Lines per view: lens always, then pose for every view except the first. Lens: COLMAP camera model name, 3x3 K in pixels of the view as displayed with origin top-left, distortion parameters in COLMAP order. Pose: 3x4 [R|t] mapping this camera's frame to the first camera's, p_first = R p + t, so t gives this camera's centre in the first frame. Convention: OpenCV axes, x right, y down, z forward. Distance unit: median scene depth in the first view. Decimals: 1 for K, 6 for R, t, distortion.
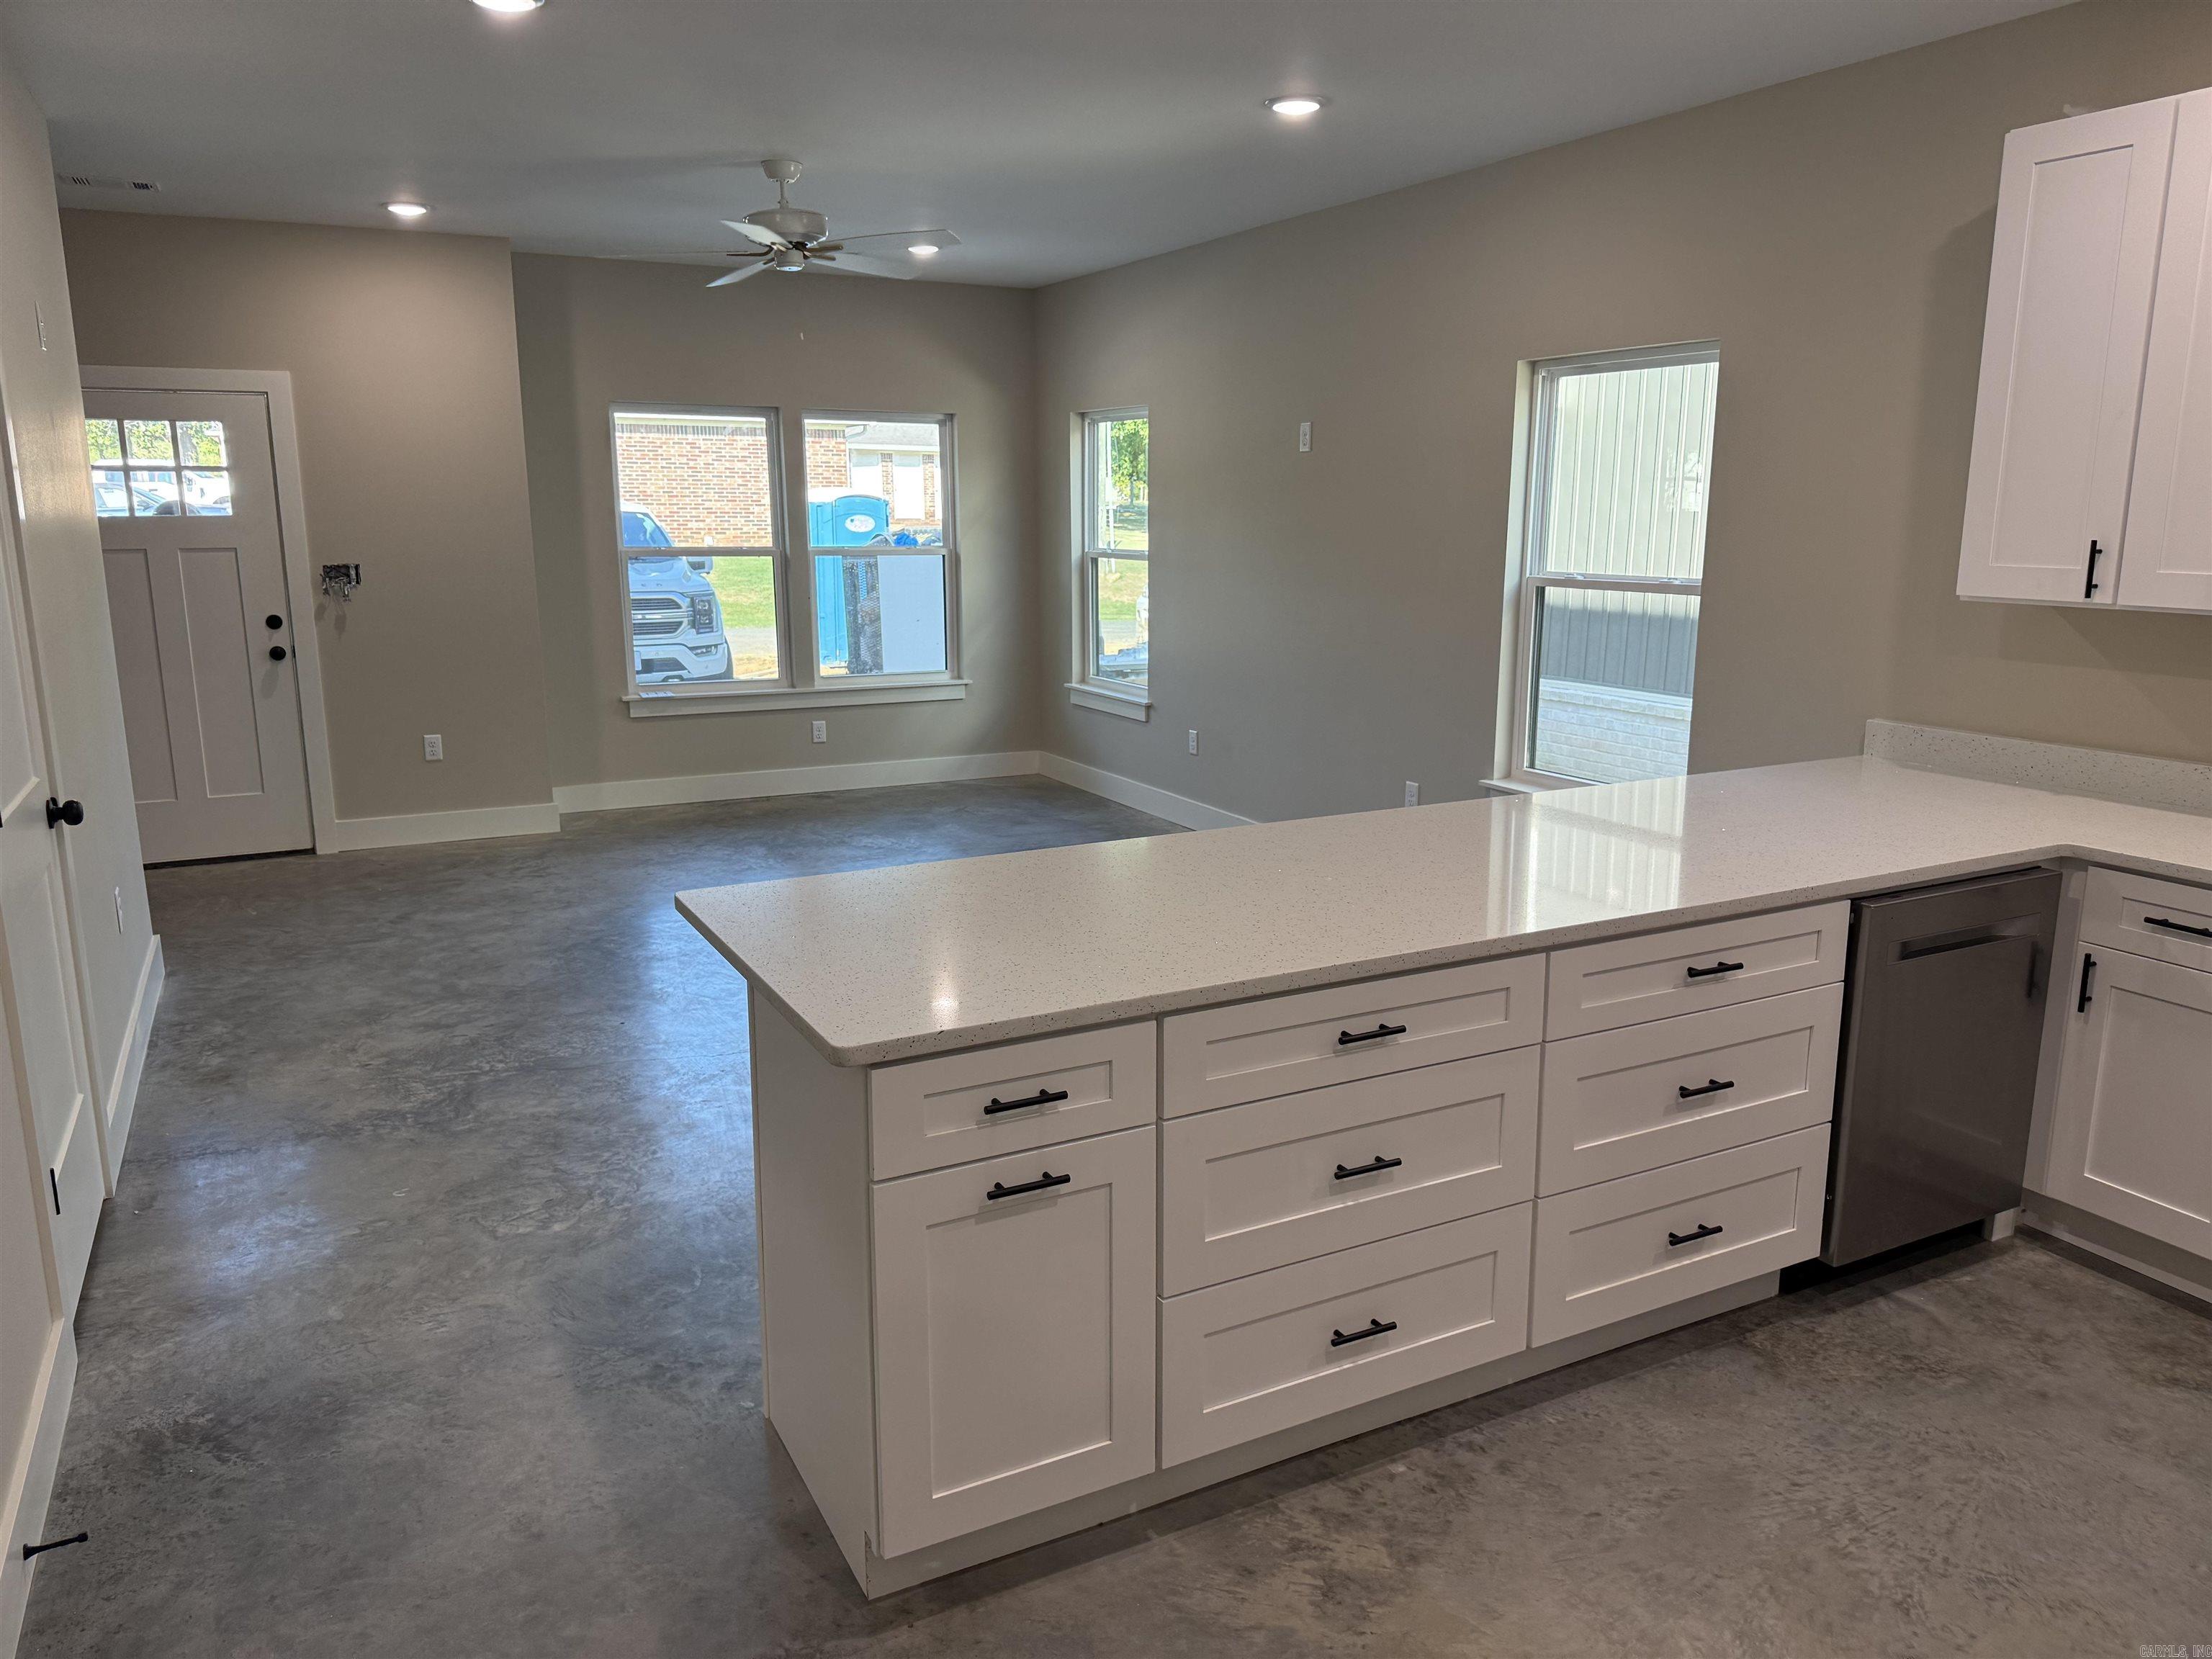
lens RADIAL K [[1566.9, 0, 1106.0], [0, 1566.9, 829.5], [0, 0, 1]] dist [0.045134, -0.057759]
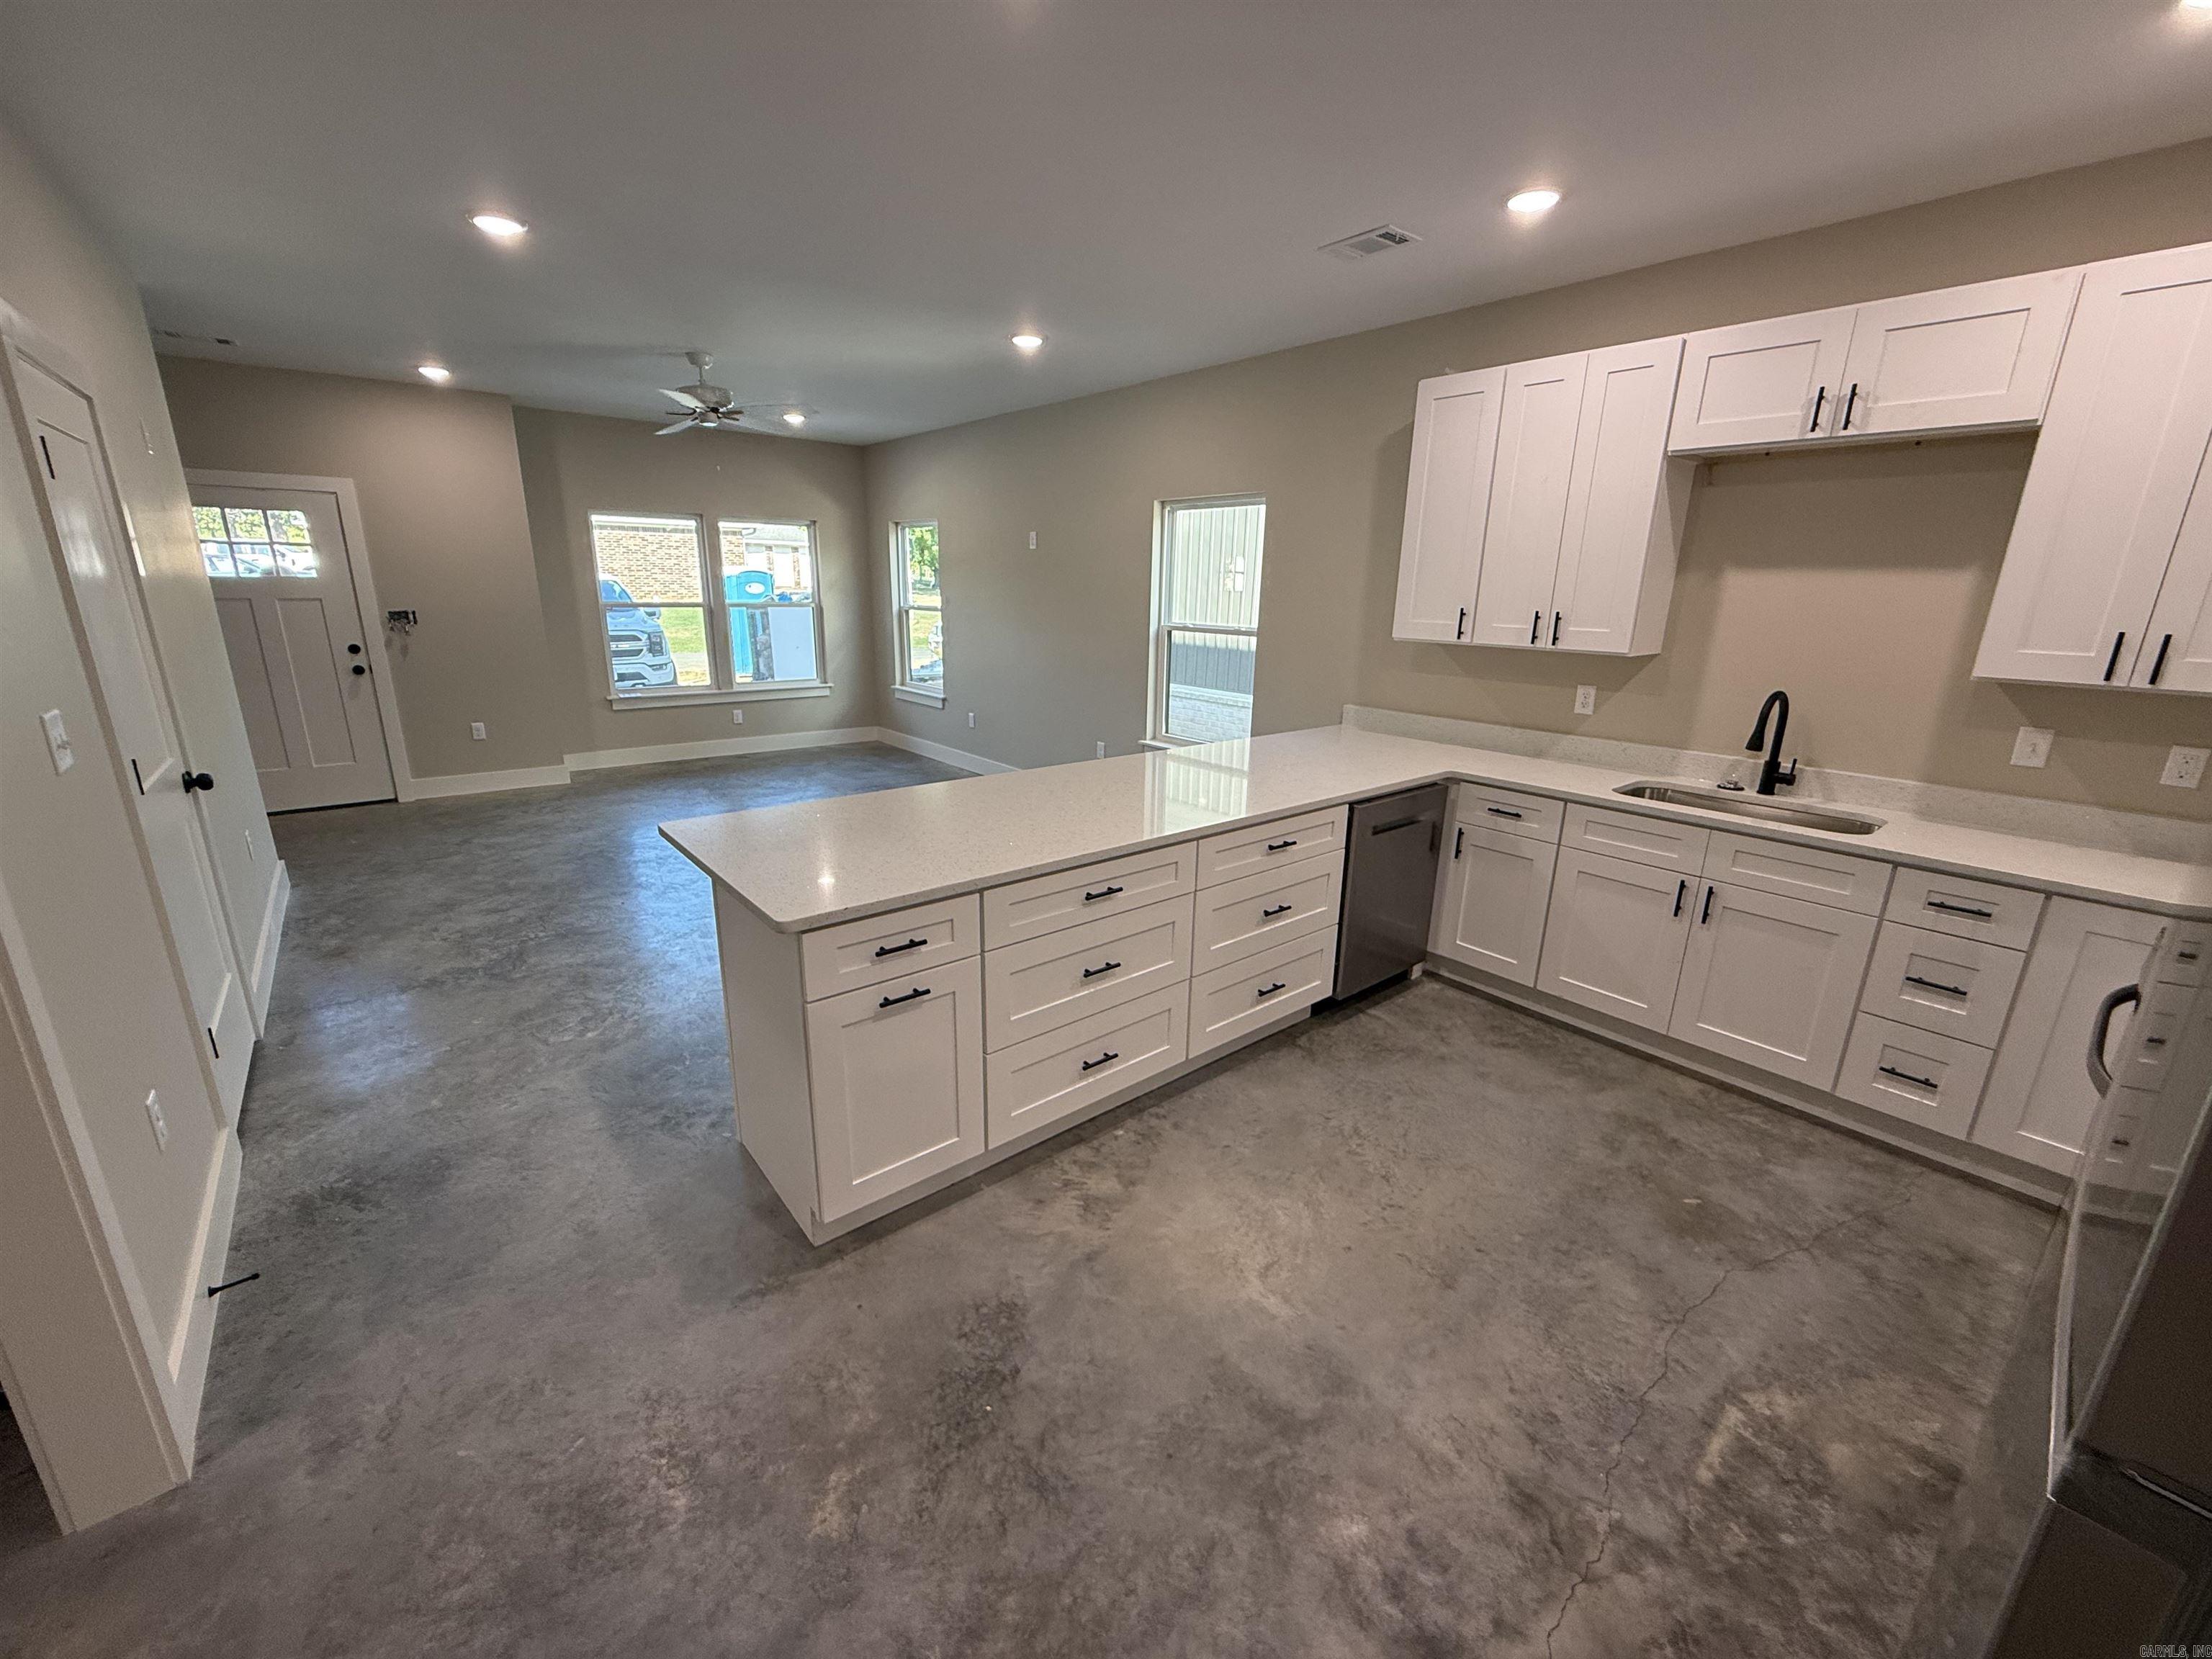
lens RADIAL K [[881.1, 0, 1099.2], [0, 881.1, 829.2], [0, 0, 1]] dist [0.001317, -0.000389]
pose [[0.978165, -0.038312, 0.204270, -0.019500], [0.024122, 0.997148, 0.071511, -0.005718], [-0.206427, -0.065022, 0.976299, 0.040631]]
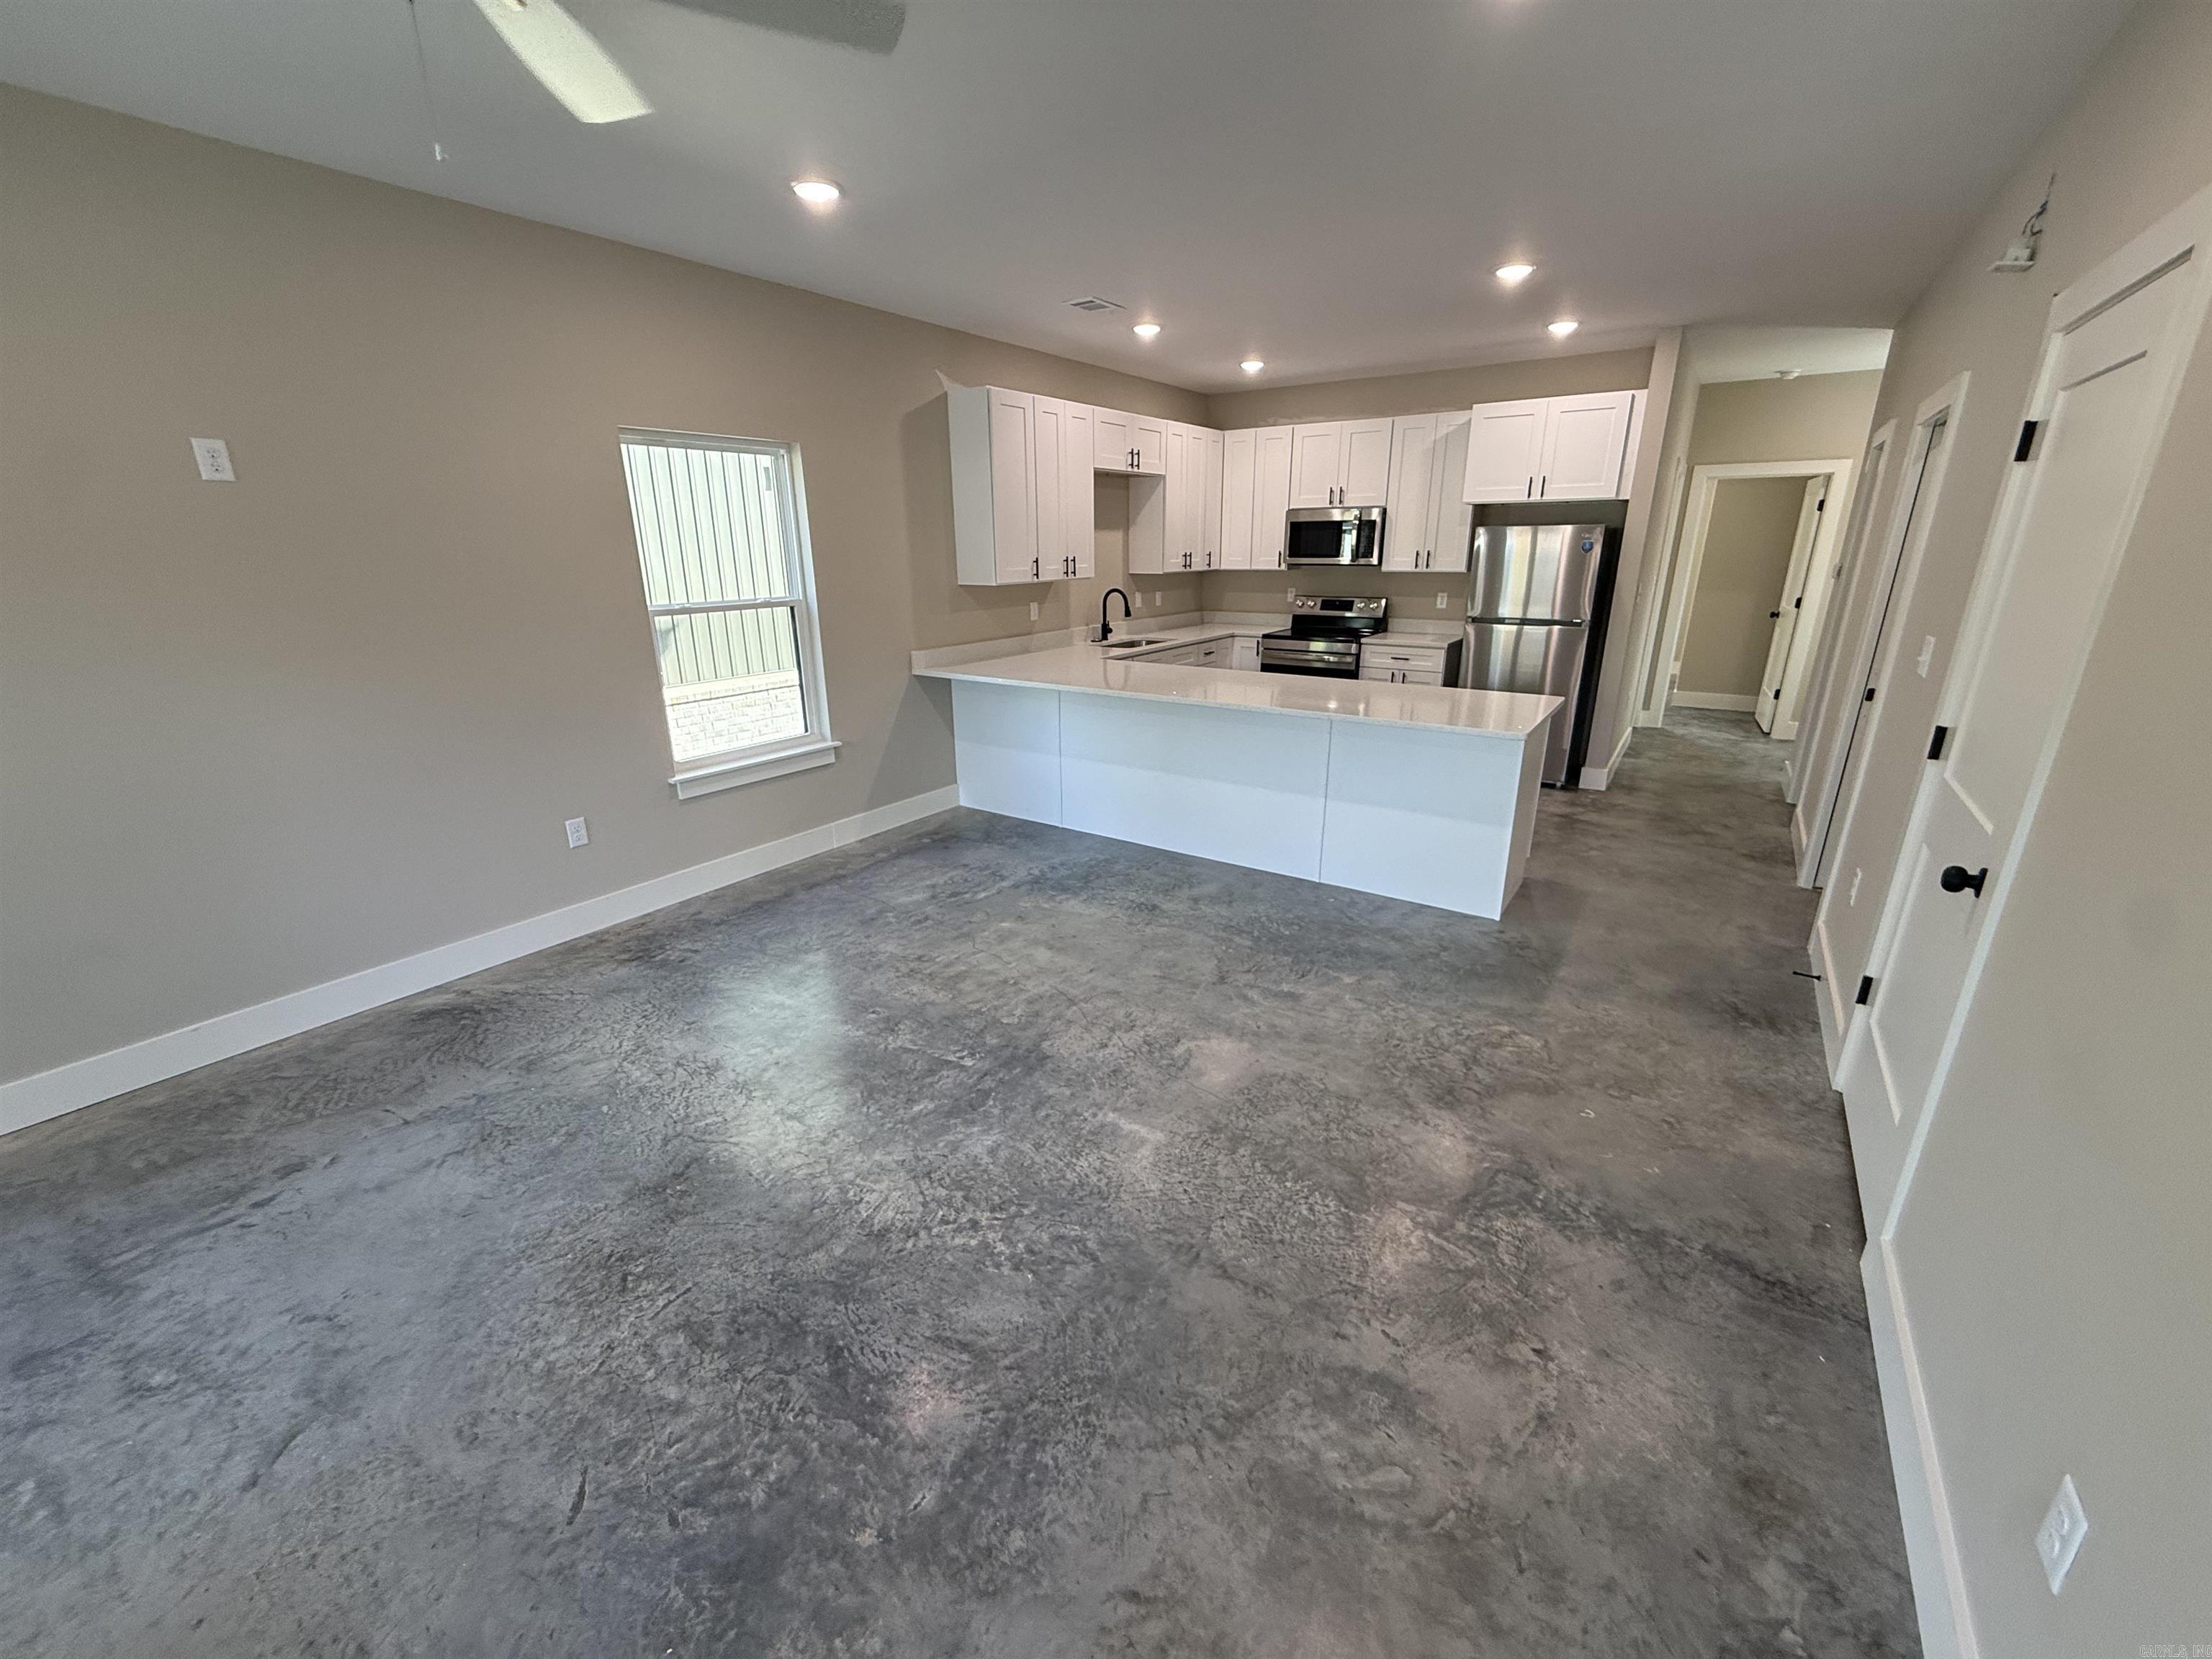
lens RADIAL K [[881.1, 0, 1099.2], [0, 881.1, 829.2], [0, 0, 1]] dist [0.001317, -0.000389]
pose [[-0.467454, -0.271484, 0.841298, -0.835775], [0.189768, 0.898674, 0.395441, -0.337148], [-0.863409, 0.344502, -0.368570, 1.598721]]
